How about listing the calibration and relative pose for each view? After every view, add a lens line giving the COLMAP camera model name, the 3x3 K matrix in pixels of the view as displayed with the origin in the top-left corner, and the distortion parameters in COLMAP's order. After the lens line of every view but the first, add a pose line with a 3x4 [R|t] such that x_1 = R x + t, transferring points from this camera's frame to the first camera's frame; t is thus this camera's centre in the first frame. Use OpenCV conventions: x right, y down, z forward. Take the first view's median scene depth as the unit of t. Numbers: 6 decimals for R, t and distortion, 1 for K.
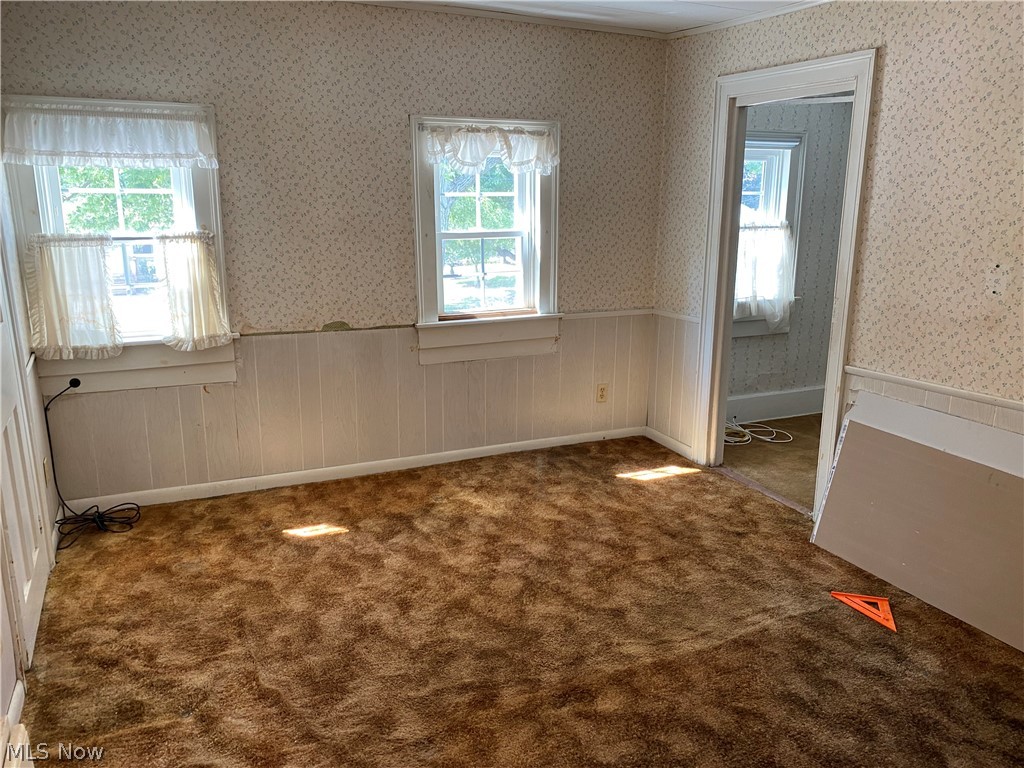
lens RADIAL K [[778.4, 0, 512.0], [0, 778.4, 384.0], [0, 0, 1]] dist [0.066947, -0.108962]
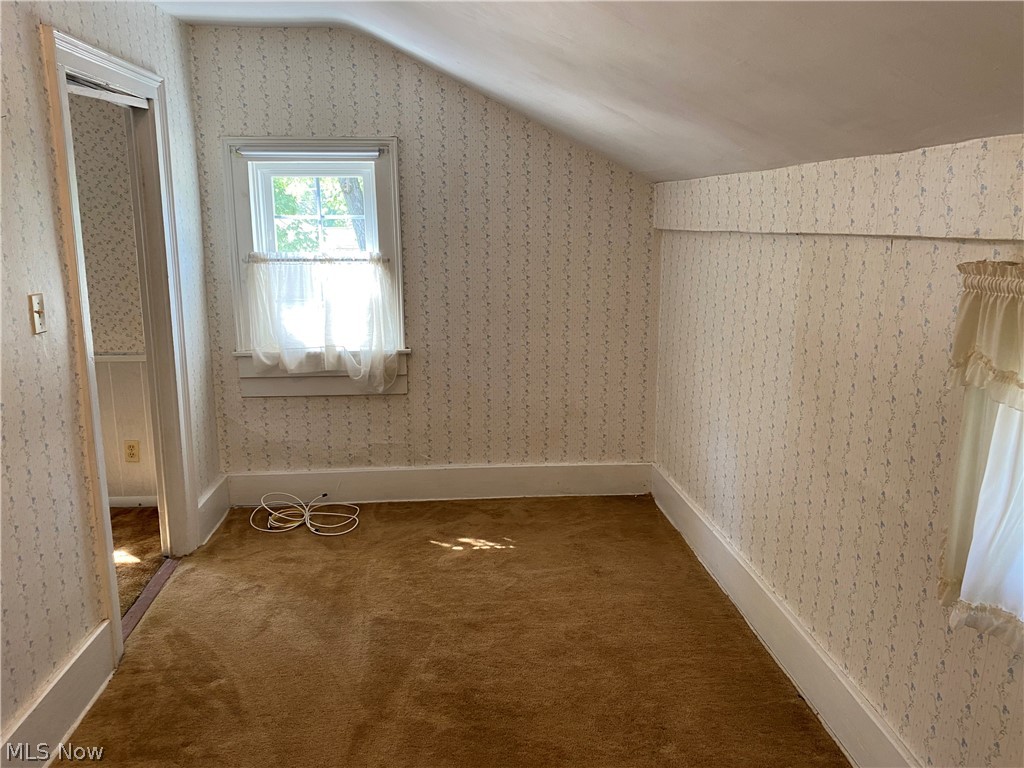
lens RADIAL K [[778.4, 0, 512.0], [0, 778.4, 384.0], [0, 0, 1]] dist [0.066947, -0.108962]
pose [[0.944612, 0.063554, -0.321976, 0.733505], [-0.072695, 0.997219, -0.016433, -0.072870], [0.320036, 0.038929, 0.946605, 0.307503]]
